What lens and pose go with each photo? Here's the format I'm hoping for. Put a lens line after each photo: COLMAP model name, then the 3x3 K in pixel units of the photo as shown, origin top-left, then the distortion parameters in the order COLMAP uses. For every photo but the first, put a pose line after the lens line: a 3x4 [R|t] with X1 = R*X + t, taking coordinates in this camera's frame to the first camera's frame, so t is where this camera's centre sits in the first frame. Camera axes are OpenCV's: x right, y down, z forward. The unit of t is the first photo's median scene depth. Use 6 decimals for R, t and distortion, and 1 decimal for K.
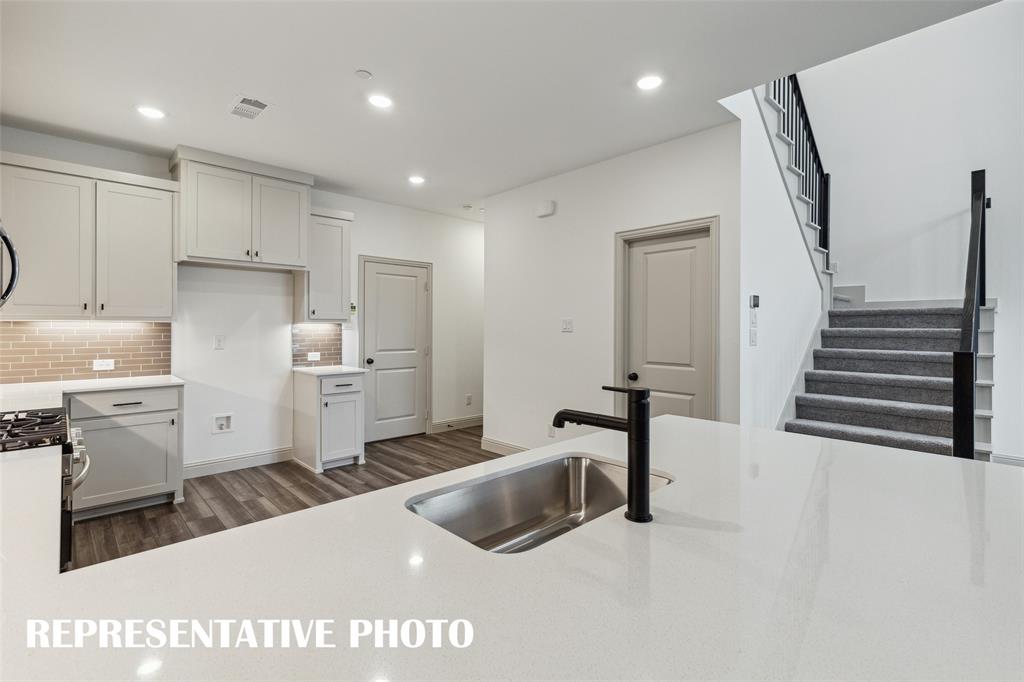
lens RADIAL K [[468.8, 0, 514.4], [0, 468.8, 331.9], [0, 0, 1]] dist [0.005111, 0.000278]
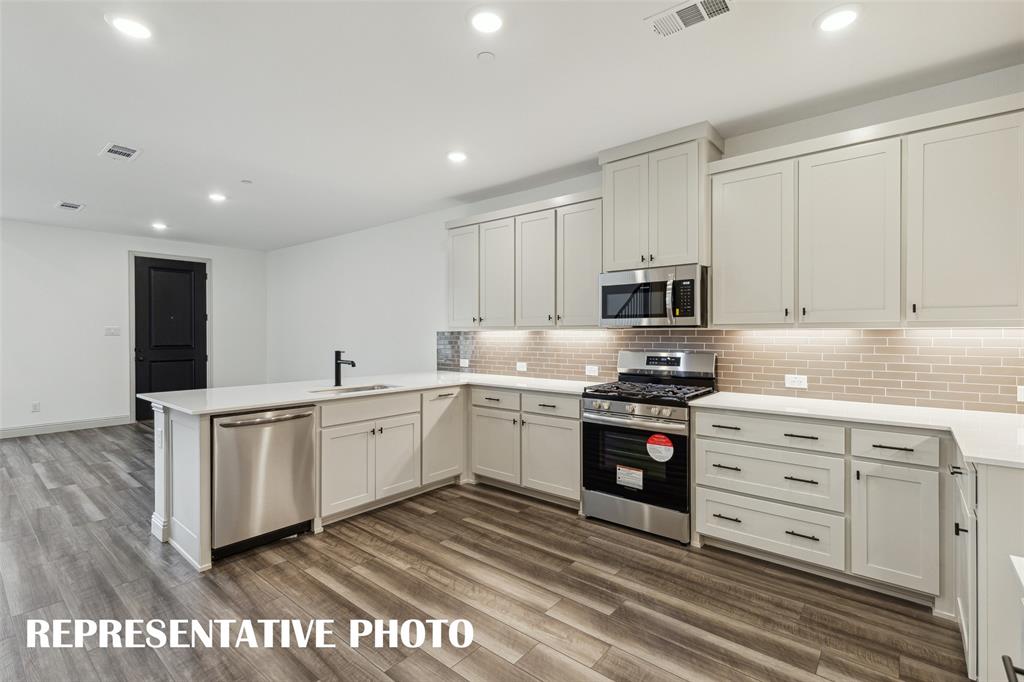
lens RADIAL K [[468.8, 0, 514.4], [0, 468.8, 331.9], [0, 0, 1]] dist [0.005111, 0.000278]
pose [[-0.993419, -0.003520, -0.114479, -0.179013], [-0.004665, 0.999942, 0.009733, -0.017361], [0.114438, 0.010203, -0.993378, 1.259318]]
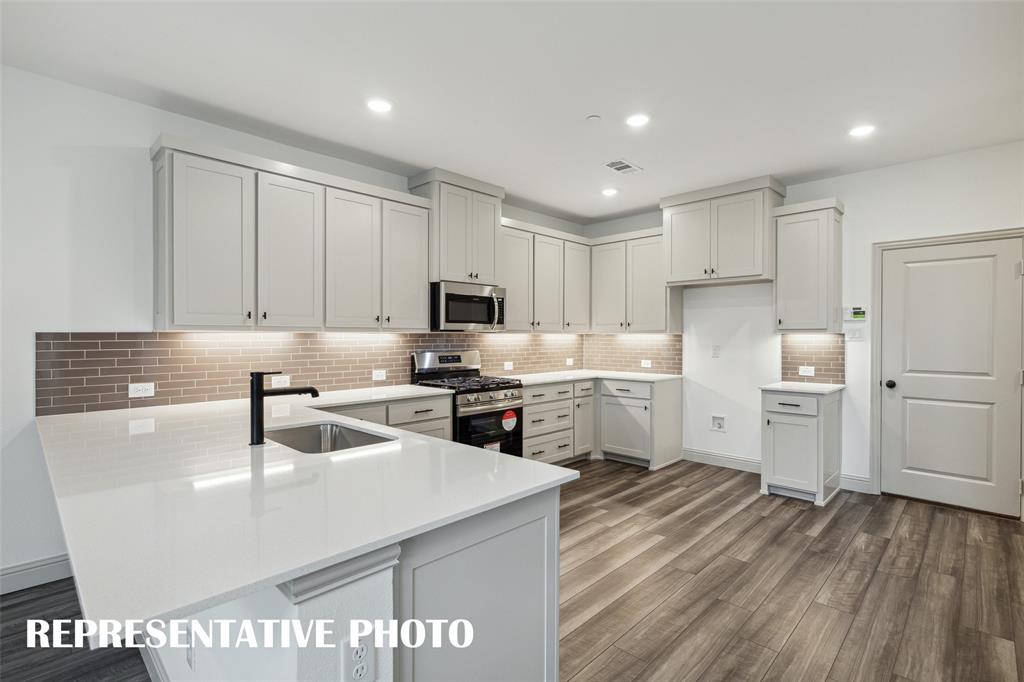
lens RADIAL K [[483.6, 0, 512.0], [0, 483.6, 341.0], [0, 0, 1]] dist [-0.004850, -0.000218]
pose [[0.031613, 0.006716, -0.999478, 0.564423], [-0.011770, 0.999911, 0.006347, -0.004591], [0.999431, 0.011563, 0.031689, 0.498228]]
